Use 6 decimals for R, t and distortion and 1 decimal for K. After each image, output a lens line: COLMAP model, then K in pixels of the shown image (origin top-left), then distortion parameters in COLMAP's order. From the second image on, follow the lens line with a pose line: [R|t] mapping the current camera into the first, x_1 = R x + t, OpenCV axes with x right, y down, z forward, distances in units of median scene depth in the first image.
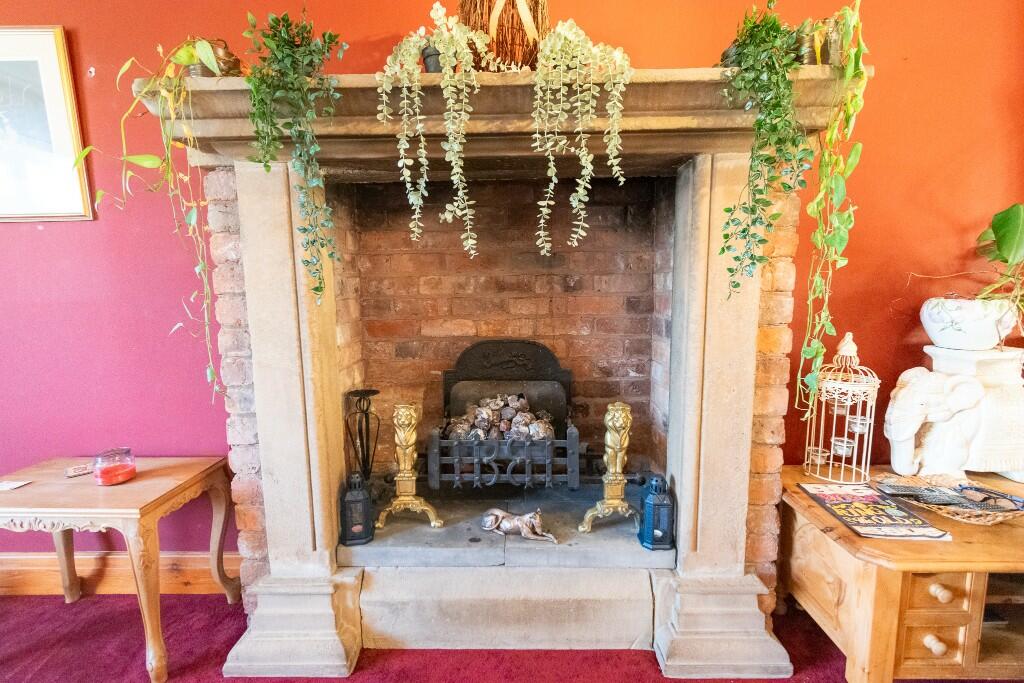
lens RADIAL K [[453.4, 0, 512.0], [0, 453.4, 341.5], [0, 0, 1]] dist [0.000835, -0.000060]
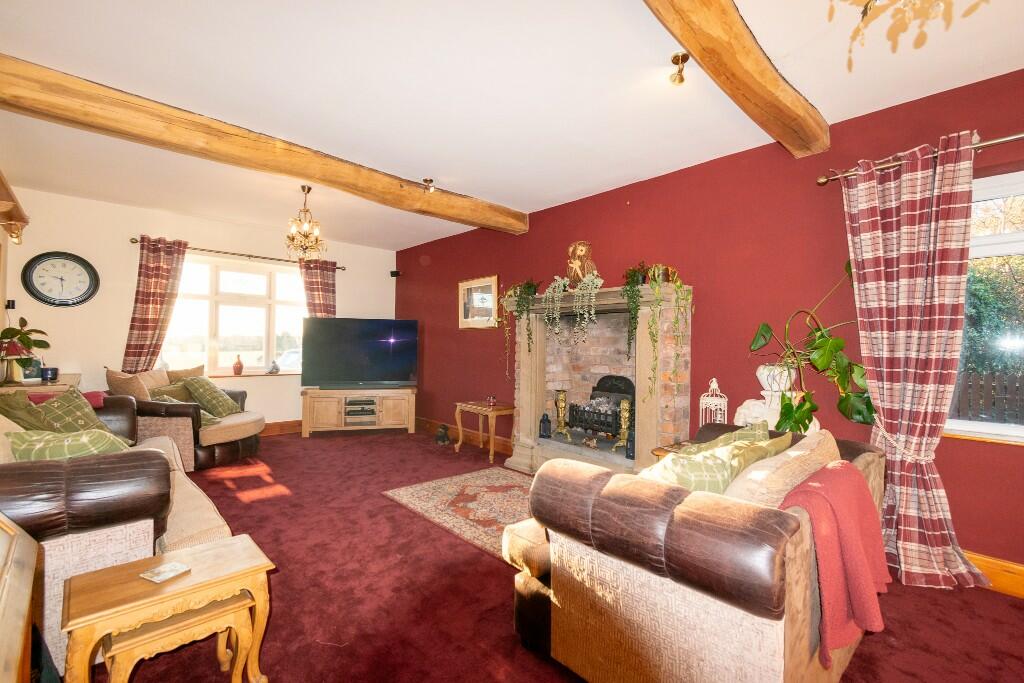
lens RADIAL K [[453.4, 0, 512.0], [0, 453.4, 341.5], [0, 0, 1]] dist [0.000835, -0.000060]
pose [[0.682121, 0.016980, -0.731043, 1.623001], [-0.117268, 0.989331, -0.086441, 0.106824], [0.721775, 0.144691, 0.676834, -1.190898]]
